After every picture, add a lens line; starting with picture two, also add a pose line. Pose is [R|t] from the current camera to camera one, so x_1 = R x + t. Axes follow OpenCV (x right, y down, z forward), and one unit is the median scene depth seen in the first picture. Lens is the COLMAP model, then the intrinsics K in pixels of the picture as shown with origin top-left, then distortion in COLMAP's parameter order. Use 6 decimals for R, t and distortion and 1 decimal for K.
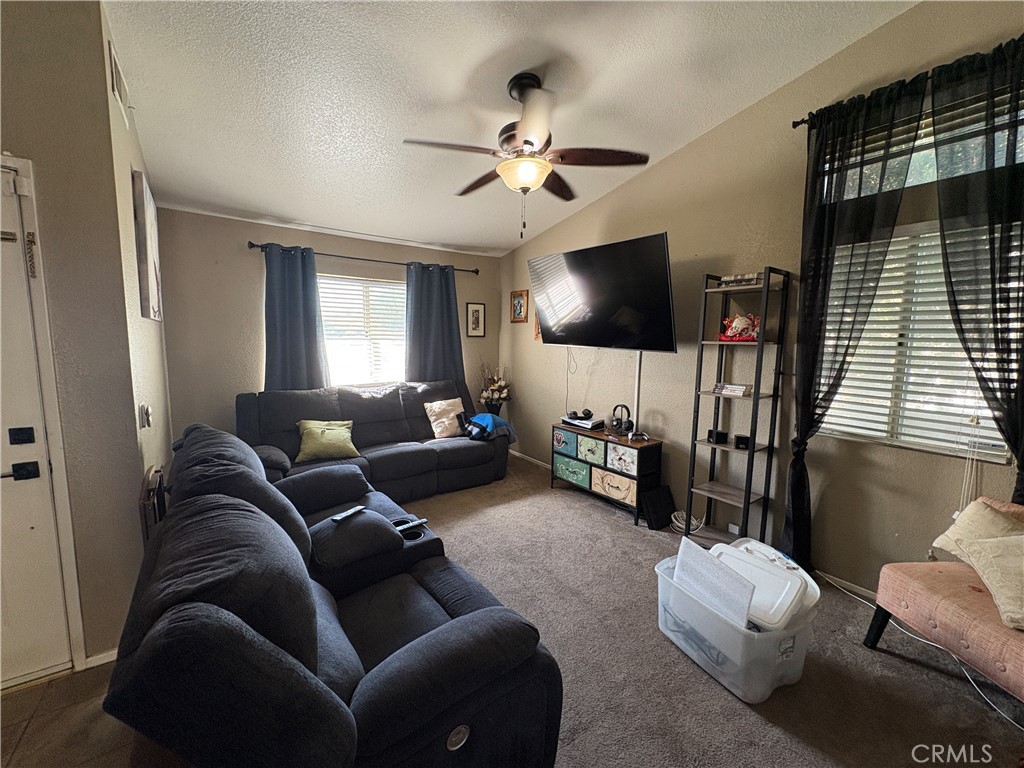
lens RADIAL K [[409.2, 0, 515.0], [0, 409.2, 383.3], [0, 0, 1]] dist [0.000346, 0.000459]
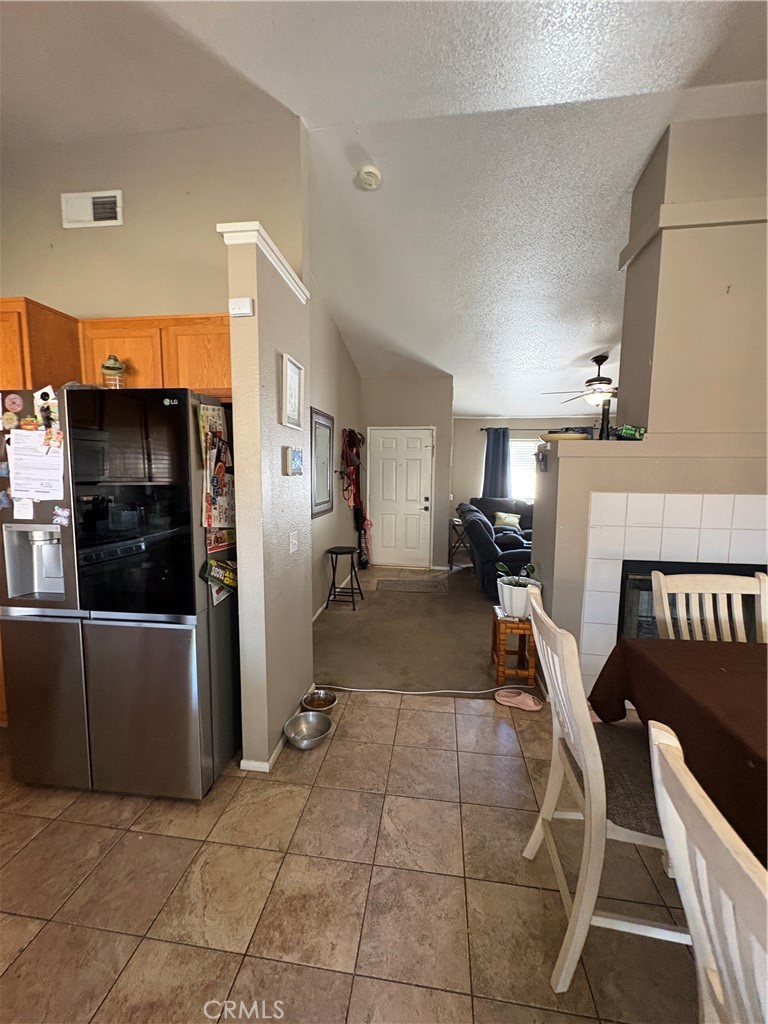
lens RADIAL K [[409.2, 0, 383.3], [0, 409.2, 513.5], [0, 0, 1]] dist [0.000346, 0.000459]
pose [[0.718160, 0.067285, -0.692617, 0.515855], [-0.072254, 0.997145, 0.021950, 0.095848], [0.692117, 0.034280, 0.720971, -0.913765]]
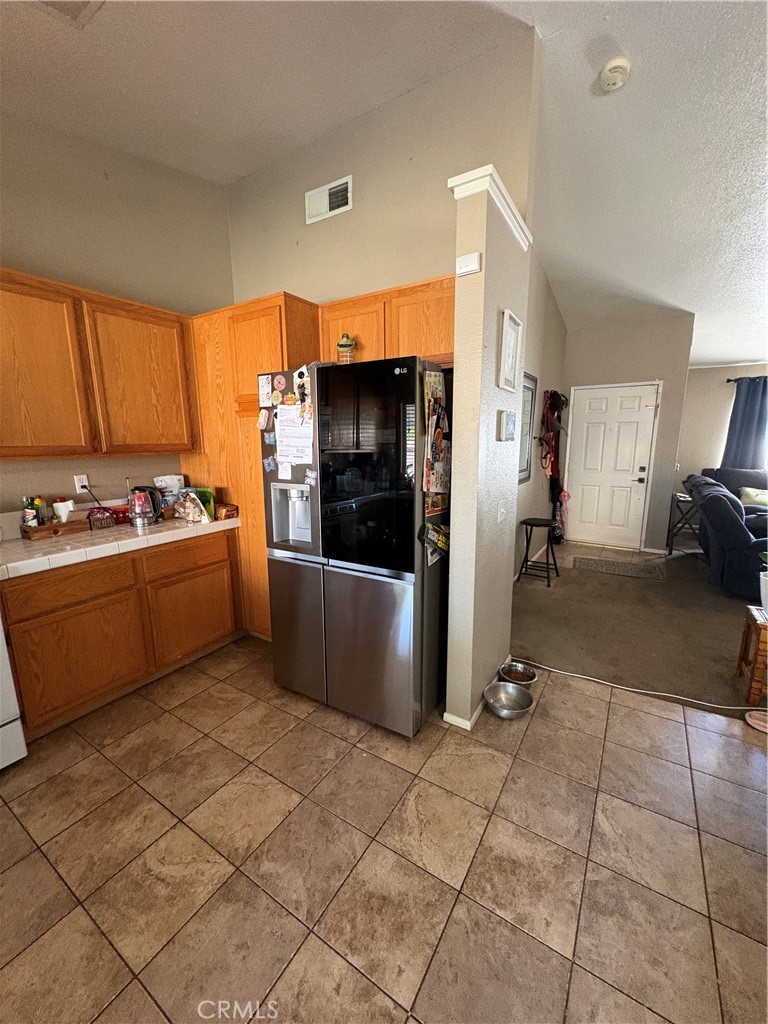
lens RADIAL K [[409.2, 0, 384.4], [0, 409.2, 513.6], [0, 0, 1]] dist [0.000346, 0.000459]
pose [[0.363987, 0.154739, -0.918460, 0.481585], [-0.085174, 0.987501, 0.132616, 0.101746], [0.927501, 0.029958, 0.372617, -0.942921]]
